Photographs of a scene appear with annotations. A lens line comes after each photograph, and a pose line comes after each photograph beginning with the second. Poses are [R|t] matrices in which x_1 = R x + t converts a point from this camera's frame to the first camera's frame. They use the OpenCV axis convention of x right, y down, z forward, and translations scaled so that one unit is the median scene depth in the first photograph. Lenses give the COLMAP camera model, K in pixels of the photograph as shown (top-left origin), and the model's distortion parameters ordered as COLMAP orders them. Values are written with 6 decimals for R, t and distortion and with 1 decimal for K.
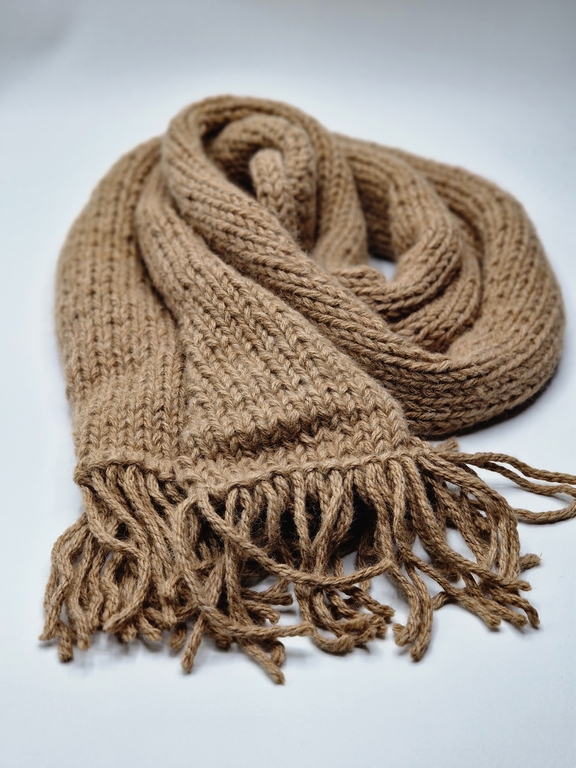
lens RADIAL K [[1581.8, 0, 288.0], [0, 1581.8, 384.0], [0, 0, 1]] dist [-0.826792, 12.895911]
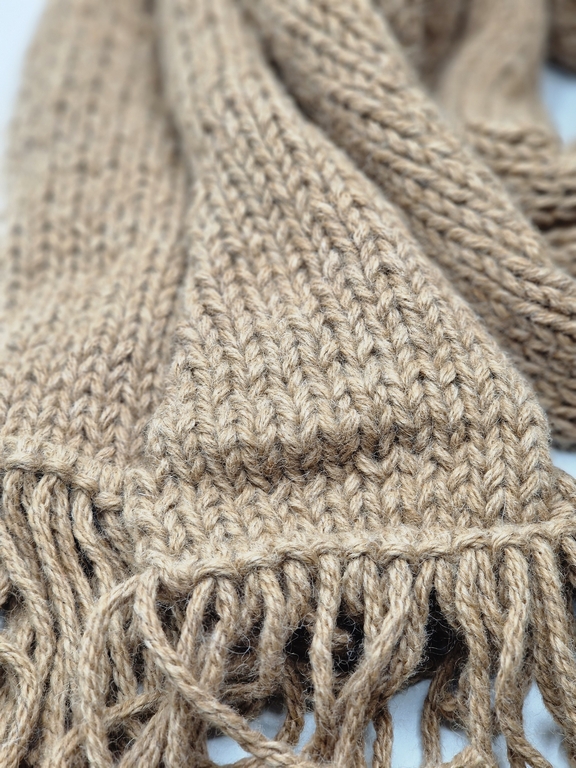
lens RADIAL K [[1581.8, 0, 288.0], [0, 1581.8, 384.0], [0, 0, 1]] dist [-0.826792, 12.895911]
pose [[0.986964, 0.131293, -0.093078, 0.031286], [-0.106636, 0.966659, 0.232805, -0.114852], [0.120540, -0.219845, 0.968059, 0.461390]]
